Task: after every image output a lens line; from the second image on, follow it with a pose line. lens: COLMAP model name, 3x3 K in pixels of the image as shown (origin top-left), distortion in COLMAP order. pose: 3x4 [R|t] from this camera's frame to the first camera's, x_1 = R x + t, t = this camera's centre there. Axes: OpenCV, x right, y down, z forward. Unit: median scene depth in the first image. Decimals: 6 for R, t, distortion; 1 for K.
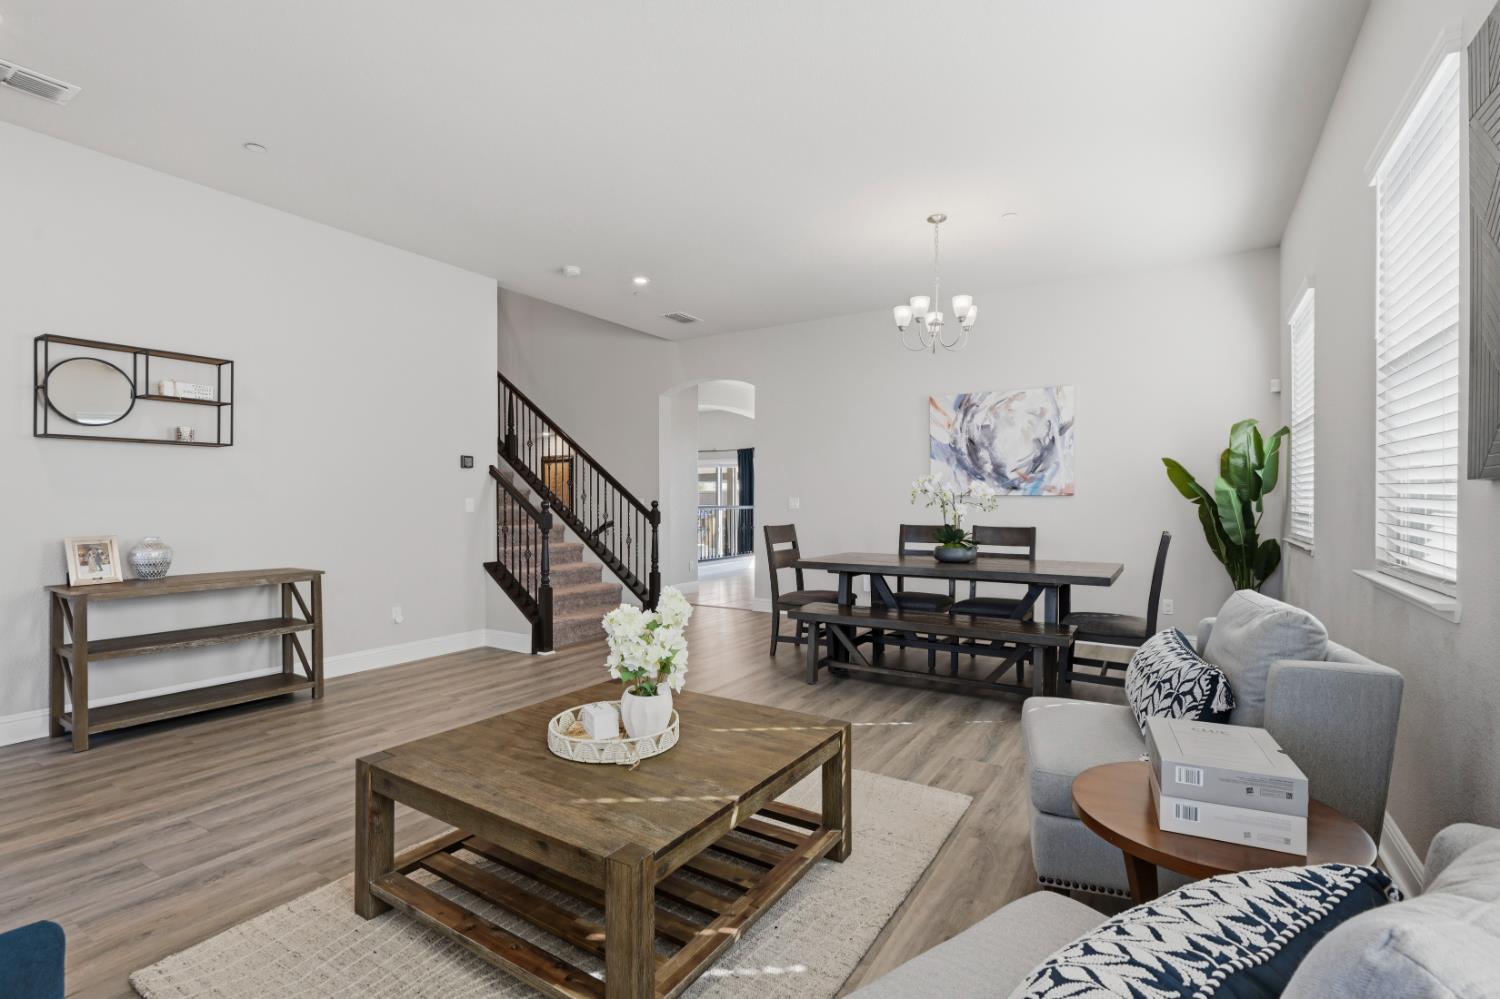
lens RADIAL K [[677.1, 0, 713.2], [0, 677.1, 509.8], [0, 0, 1]] dist [-0.009739, 0.000191]
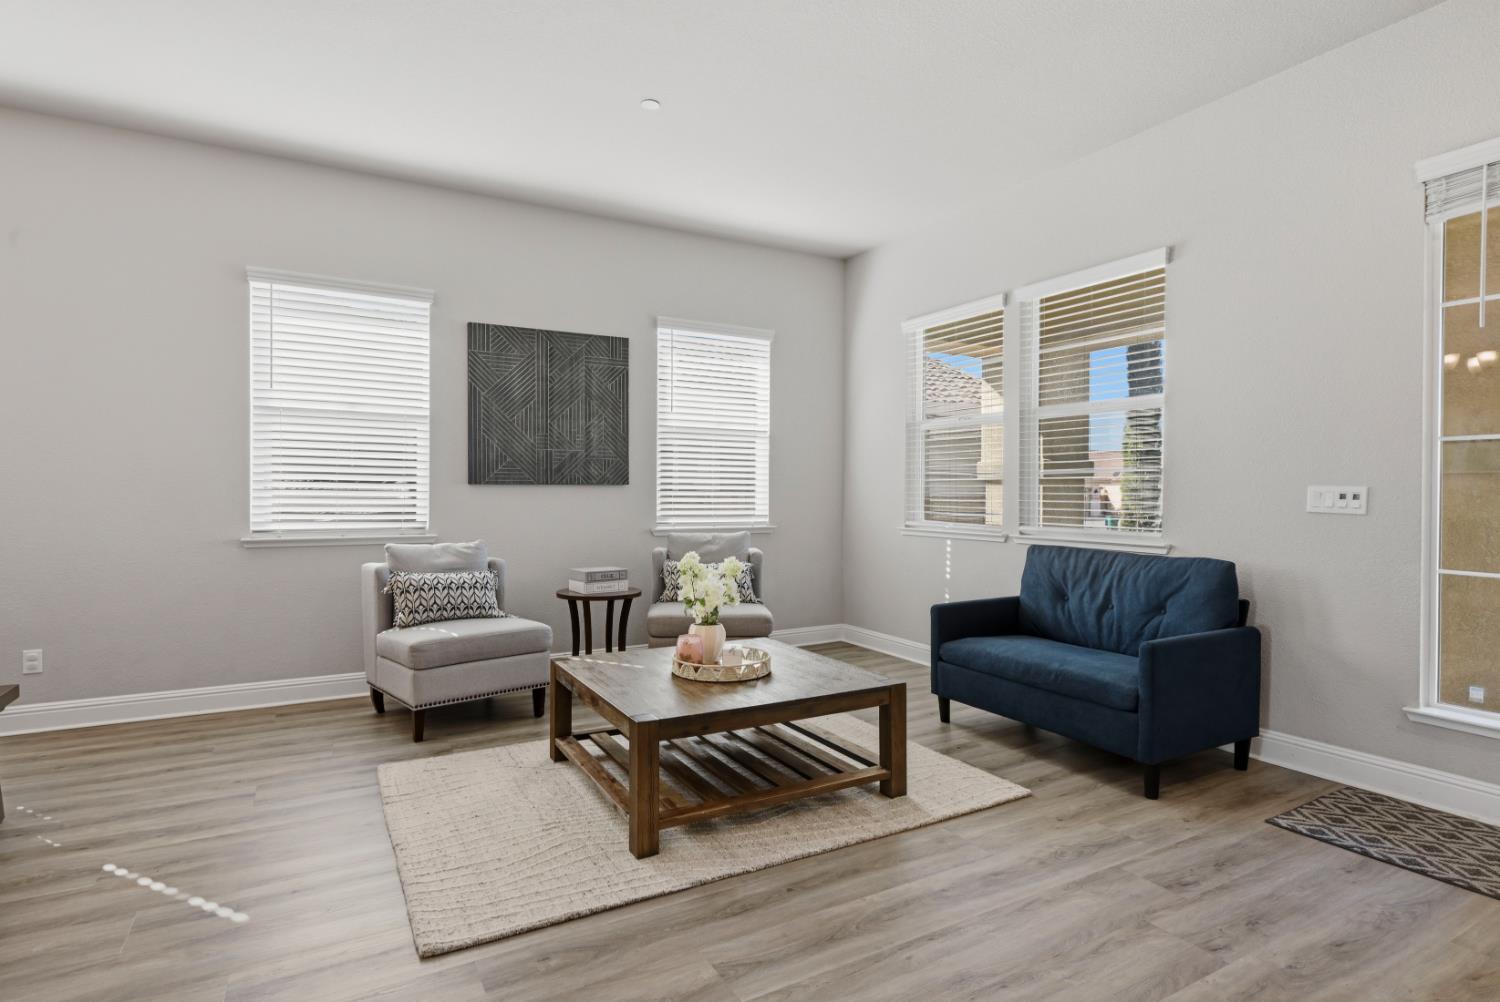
lens RADIAL K [[752.6, 0, 736.7], [0, 752.6, 496.2], [0, 0, 1]] dist [0.003979, -0.001406]
pose [[-0.890275, -0.002297, 0.455418, -0.311362], [0.006775, 0.999810, 0.018285, -0.009161], [-0.455374, 0.019364, -0.890090, 0.844405]]
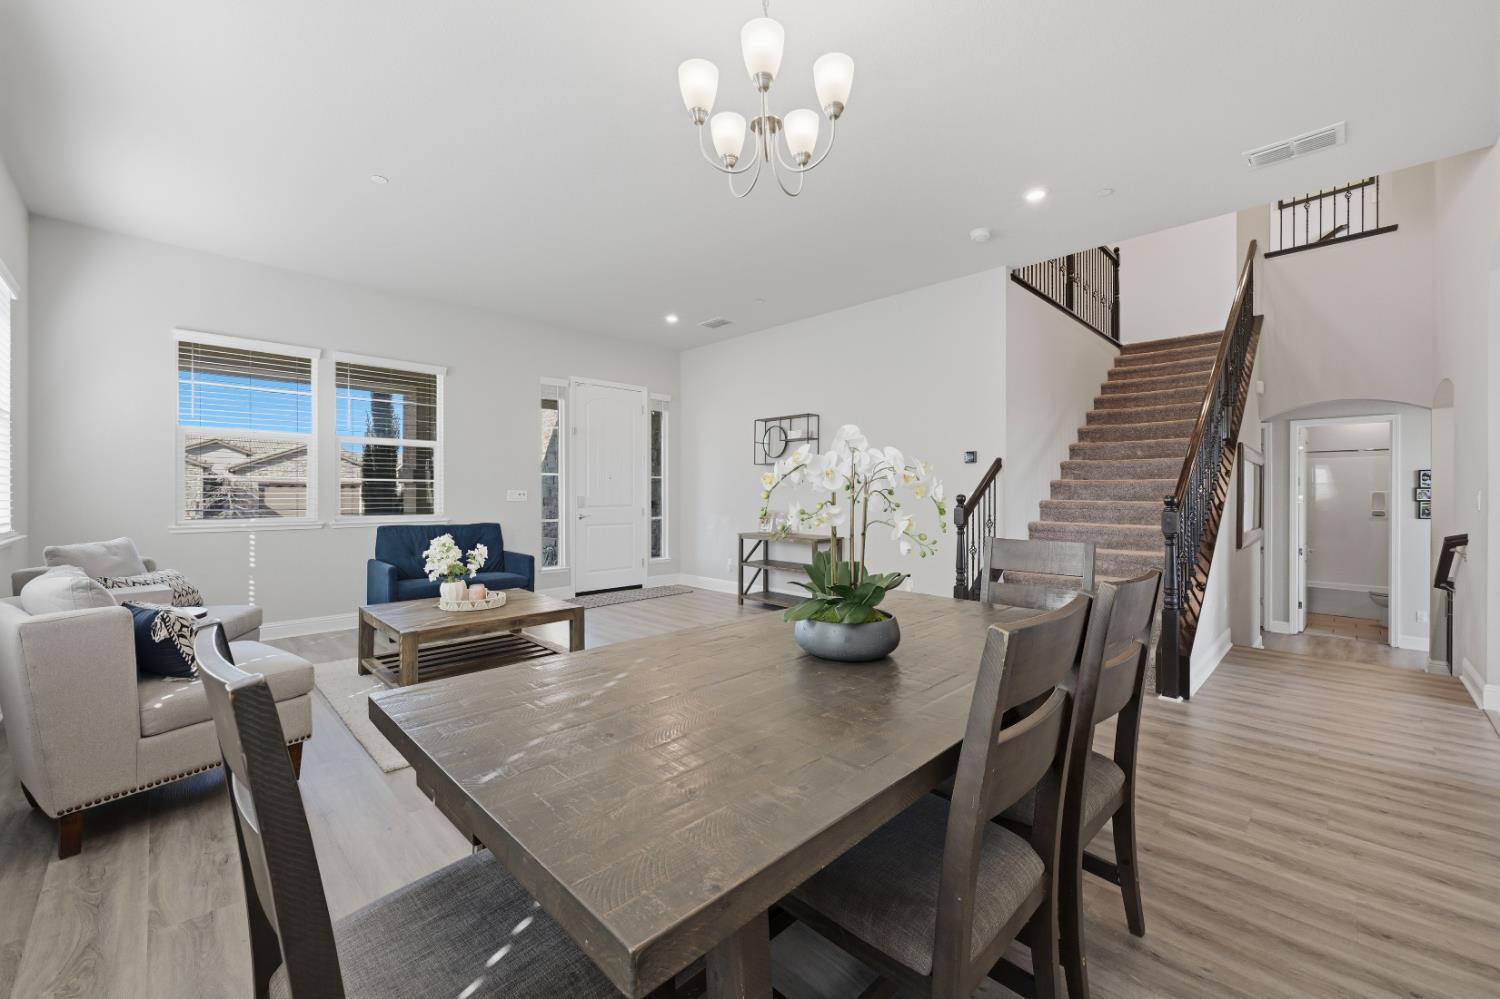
lens RADIAL K [[610.8, 0, 769.9], [0, 610.8, 495.3], [0, 0, 1]] dist [-0.002624, 0.001009]
pose [[-0.194709, 0.005761, -0.980844, 0.575396], [-0.013082, 0.999879, 0.008469, -0.010626], [0.980774, 0.014480, -0.194610, 0.842025]]
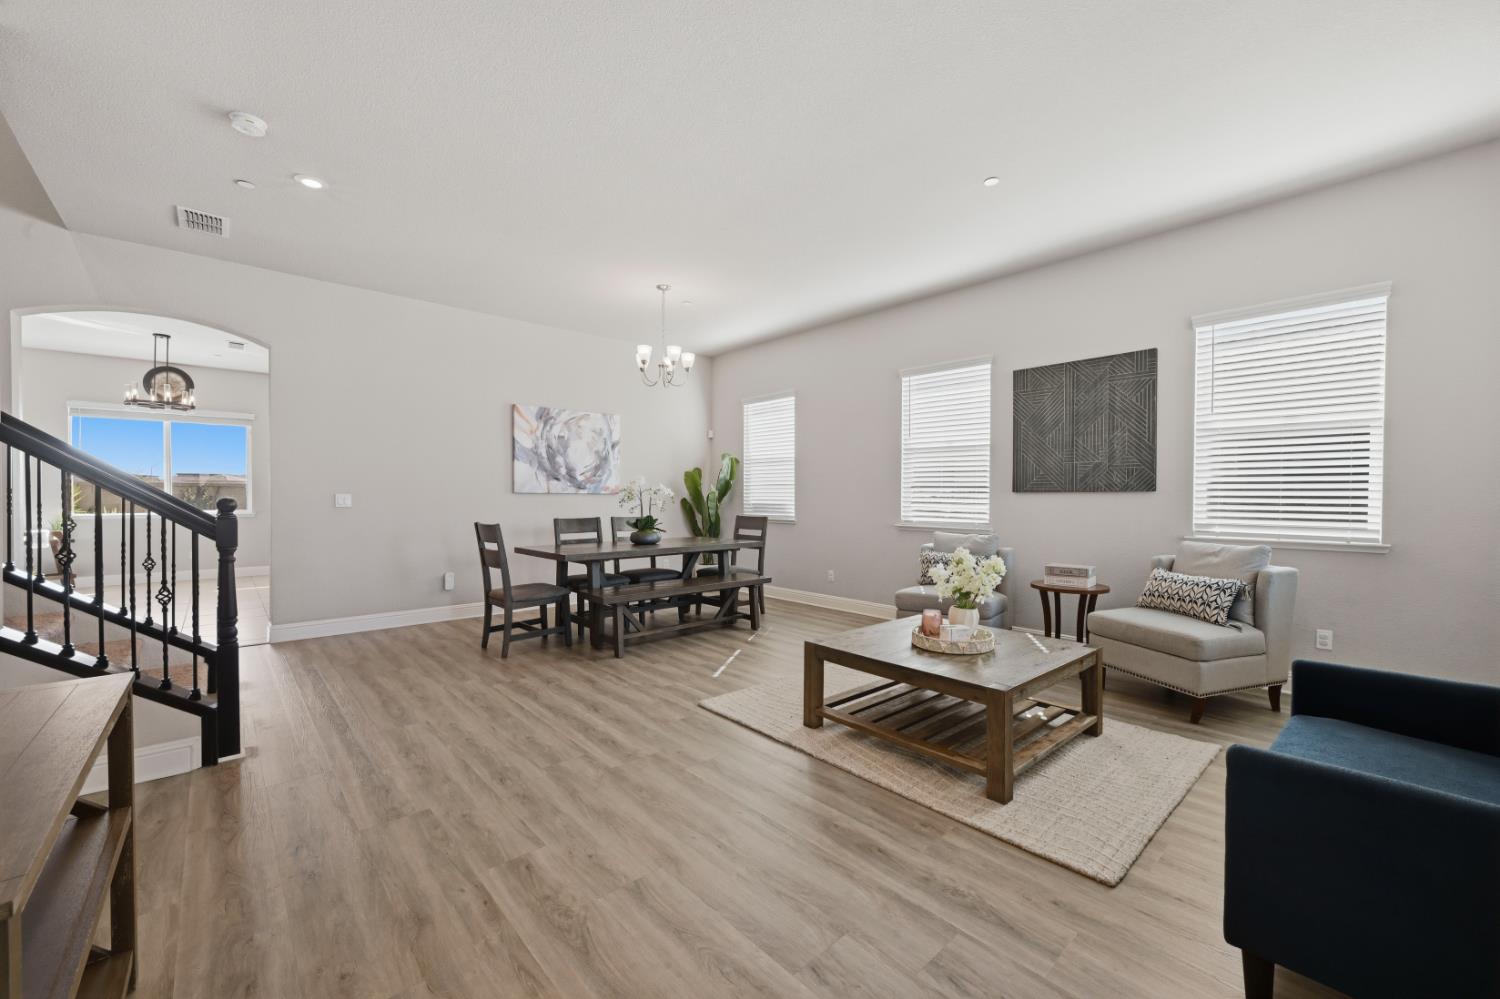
lens RADIAL K [[610.8, 0, 768.7], [0, 610.8, 503.4], [0, 0, 1]] dist [-0.002624, 0.001009]
pose [[0.235572, -0.007287, 0.971830, -0.615348], [0.013935, 0.999894, 0.004120, -0.002534], [-0.971757, 0.012571, 0.235649, 0.395205]]
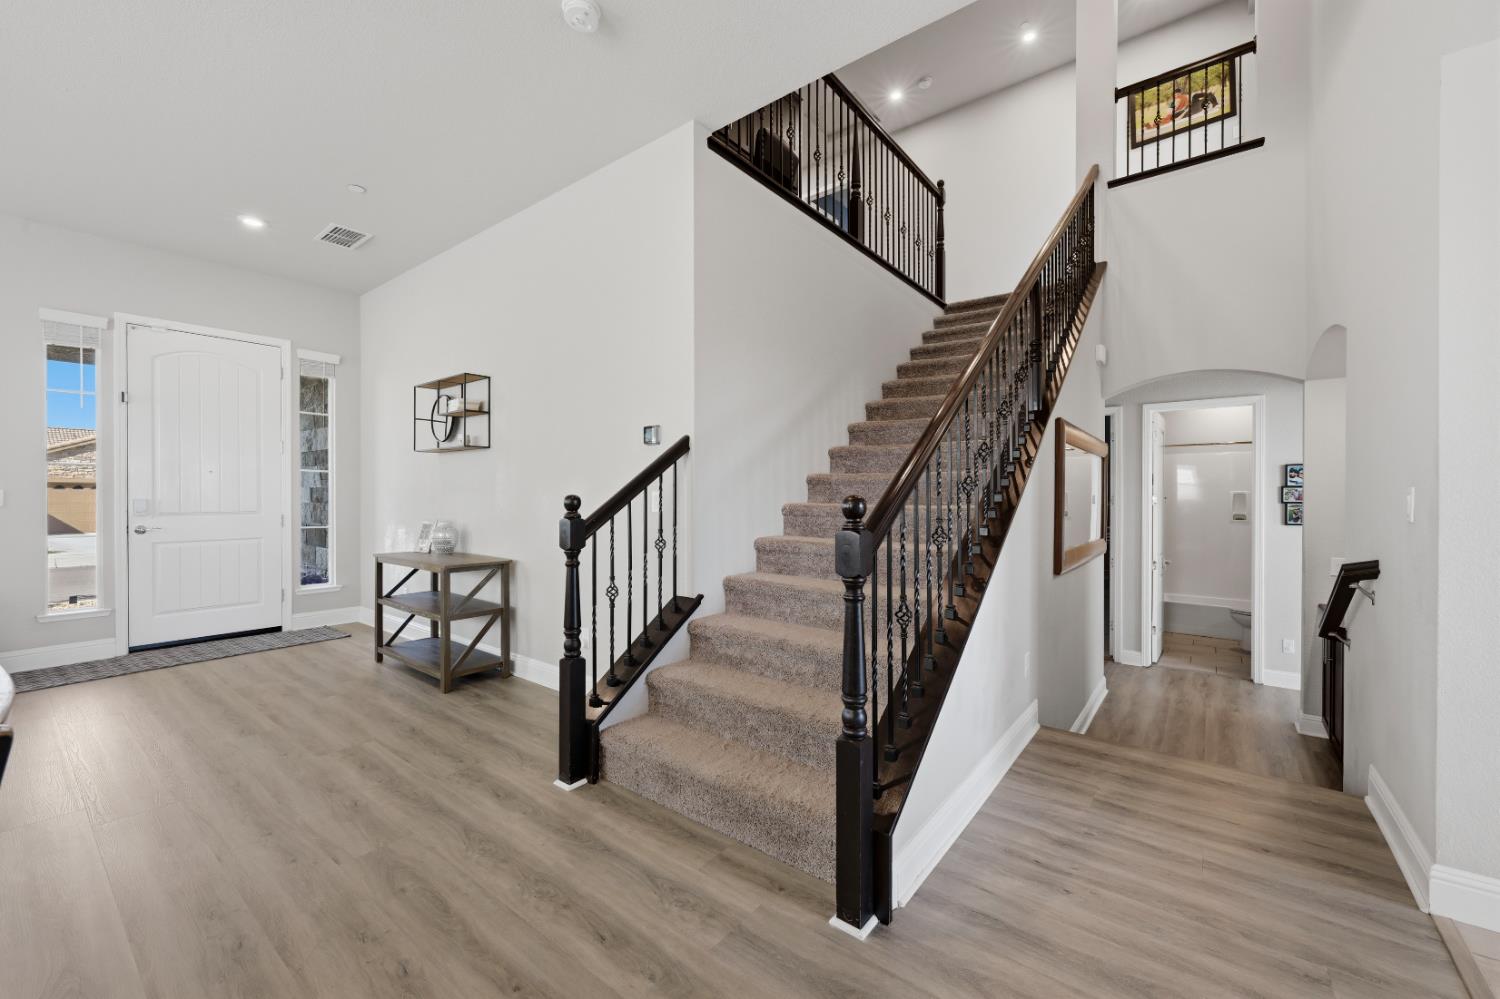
lens RADIAL K [[610.8, 0, 762.2], [0, 610.8, 499.1], [0, 0, 1]] dist [-0.002624, 0.001009]
pose [[-0.073836, 0.009858, -0.997222, 0.182194], [-0.013064, 0.999856, 0.010852, -0.011634], [0.997185, 0.013829, -0.073696, 1.100481]]
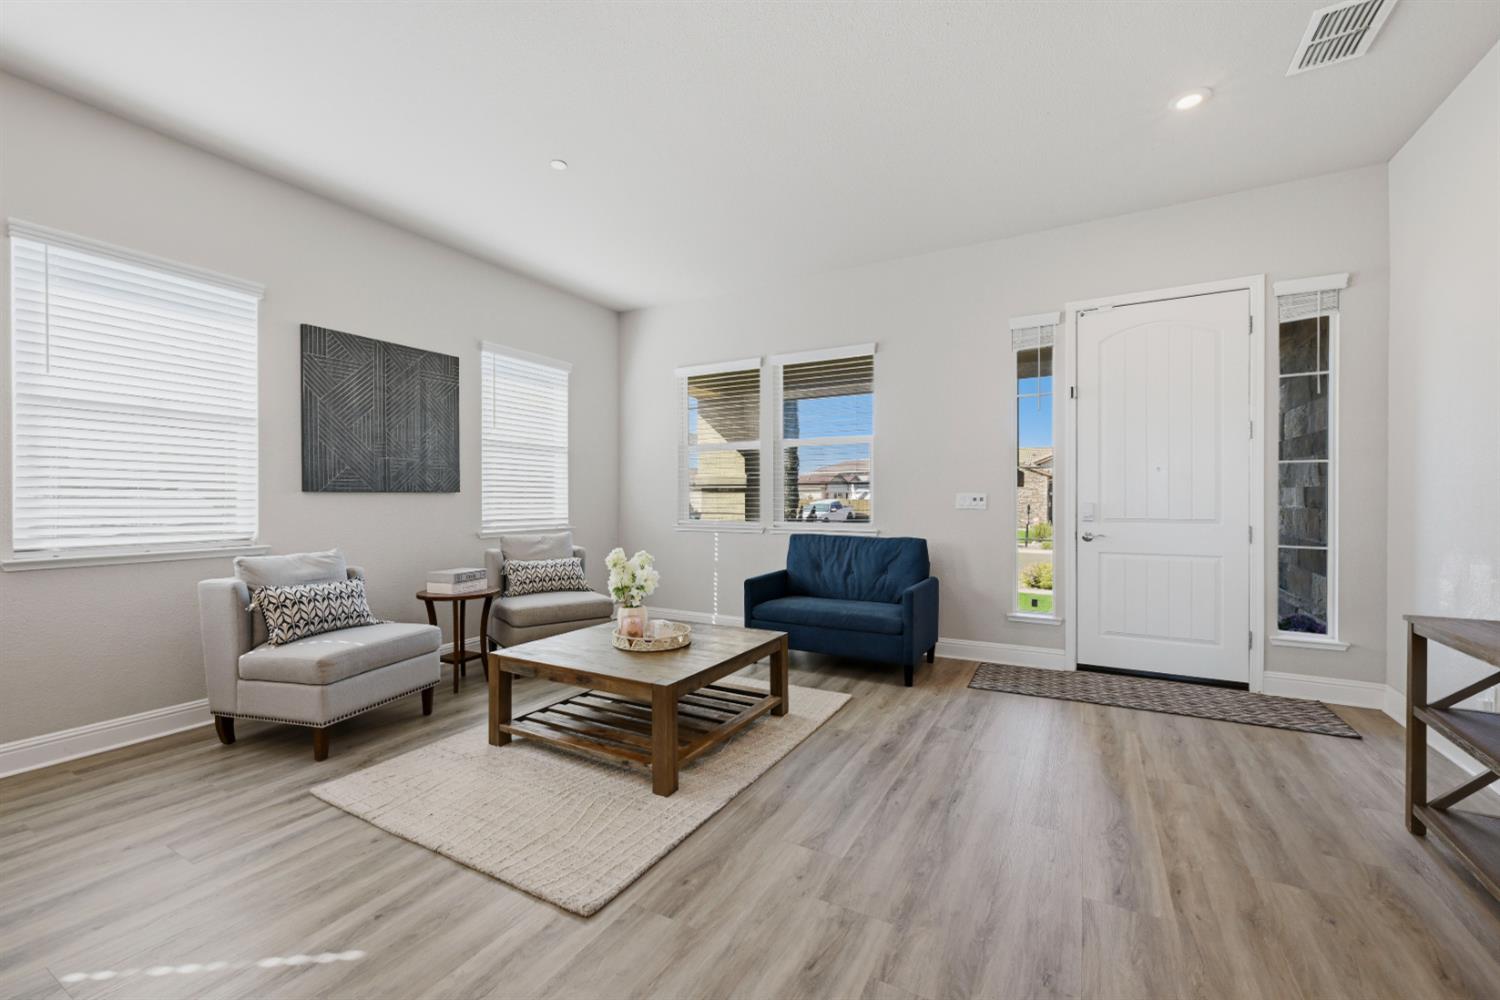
lens RADIAL K [[610.8, 0, 731.4], [0, 610.8, 500.6], [0, 0, 1]] dist [-0.002624, 0.001009]
pose [[-0.997341, 0.005581, -0.072667, -0.085130], [0.004202, 0.999809, 0.019112, -0.010516], [0.072759, 0.018756, -0.997173, 0.916074]]
